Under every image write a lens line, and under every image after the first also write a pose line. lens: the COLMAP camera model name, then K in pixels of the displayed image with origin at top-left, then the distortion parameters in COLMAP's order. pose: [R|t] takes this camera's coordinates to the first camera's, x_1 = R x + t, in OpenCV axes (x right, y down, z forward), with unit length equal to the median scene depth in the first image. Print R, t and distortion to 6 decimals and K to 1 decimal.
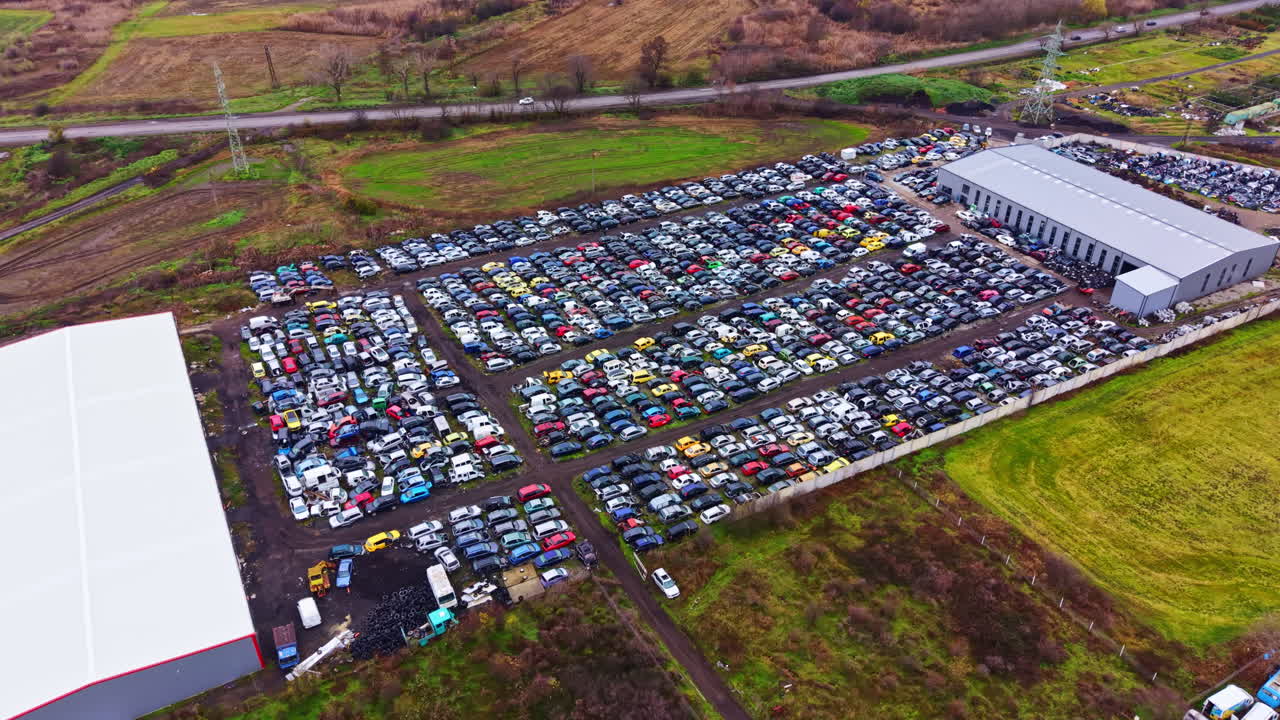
lens RADIAL K [[913.8, 0, 635.2], [0, 913.8, 360.7], [0, 0, 1]] dist [0.035541, -0.042928]
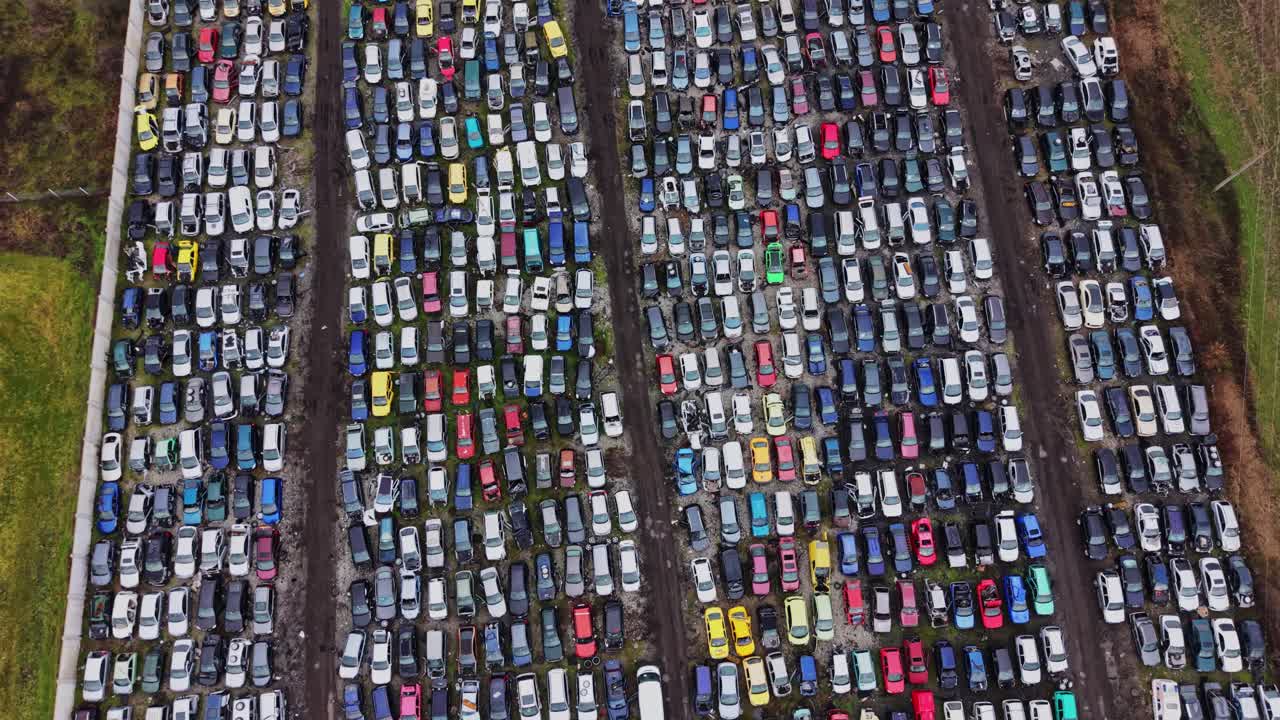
lens RADIAL K [[913.8, 0, 635.1], [0, 913.8, 363.8], [0, 0, 1]] dist [0.035541, -0.042928]
pose [[-0.413730, 0.869228, -0.270685, 0.339246], [-0.493985, 0.035411, 0.868749, -0.565747], [0.764726, 0.493142, 0.414735, 0.882163]]
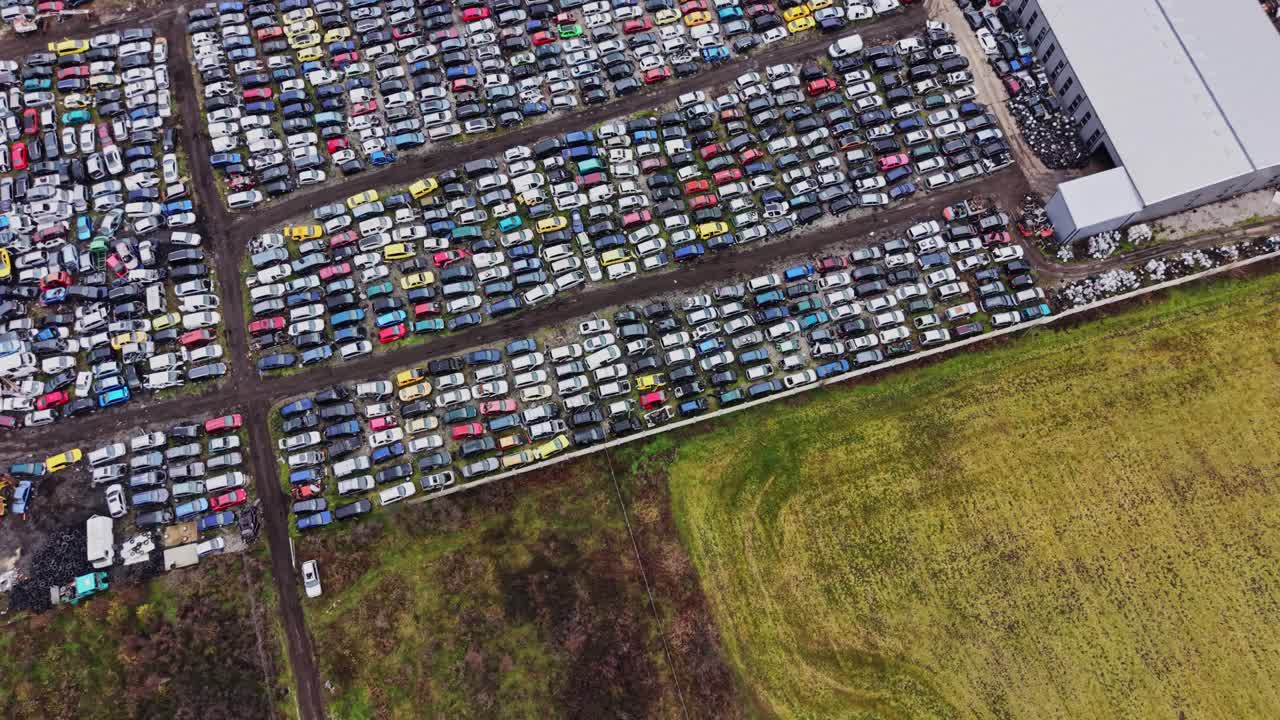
lens RADIAL K [[913.8, 0, 638.1], [0, 913.8, 363.3], [0, 0, 1]] dist [0.035541, -0.042928]
pose [[0.977716, 0.193490, -0.081440, 0.294423], [-0.102673, 0.779109, 0.618424, -0.422664], [0.183110, -0.596281, 0.781614, 0.290031]]
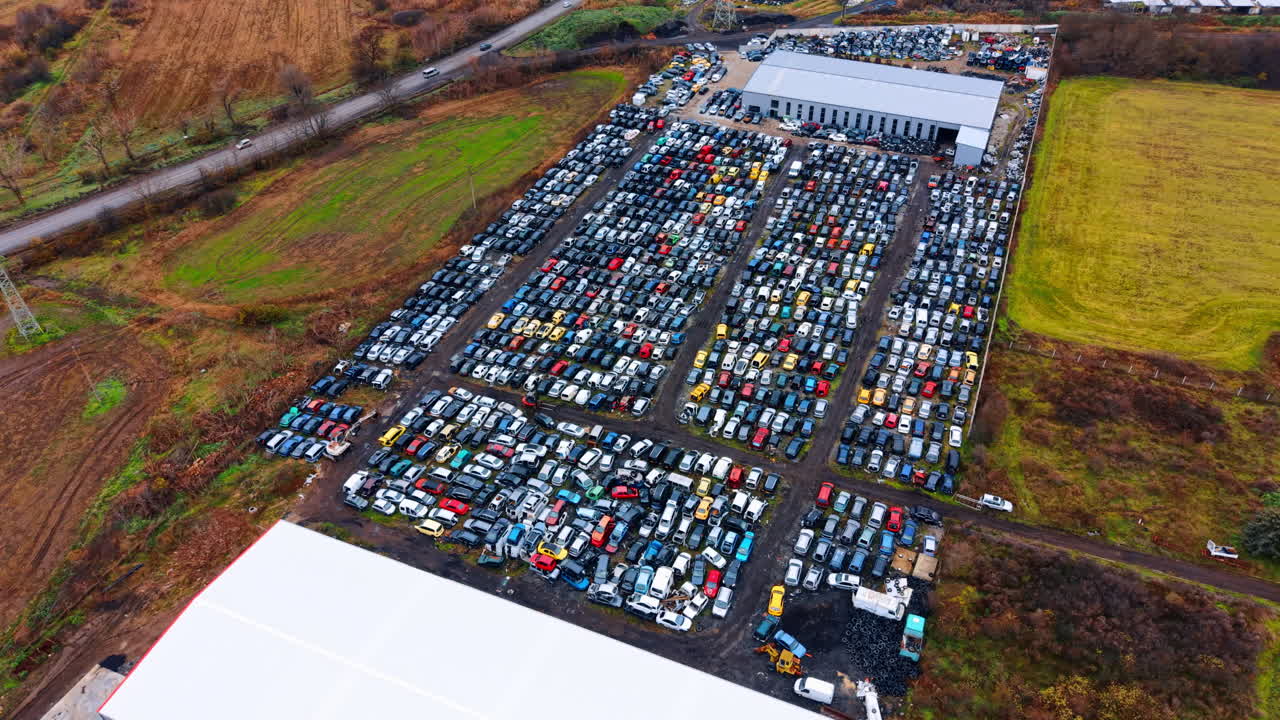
lens RADIAL K [[913.8, 0, 634.5], [0, 913.8, 364.1], [0, 0, 1]] dist [0.035541, -0.042928]
pose [[0.787501, -0.396714, 0.471658, -0.569153], [0.351373, 0.917728, 0.185238, -0.210253], [-0.506340, 0.019853, 0.862105, 0.150383]]
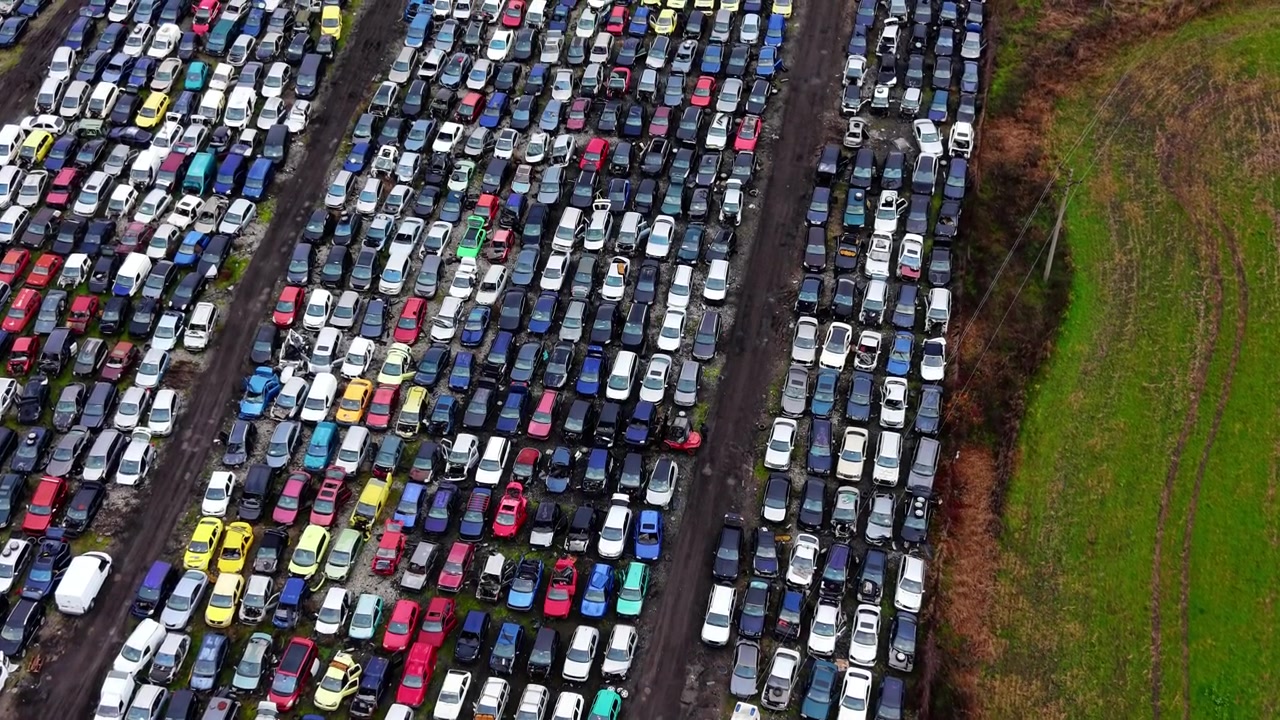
lens RADIAL K [[1820.8, 0, 636.3], [0, 1820.8, 361.9], [0, 0, 1]] dist [0.108023, 0.000000]
pose [[-0.638728, 0.518870, -0.568156, 0.591416], [-0.428372, 0.373584, 0.822759, -0.879500], [0.639159, 0.768901, -0.016349, 1.264083]]
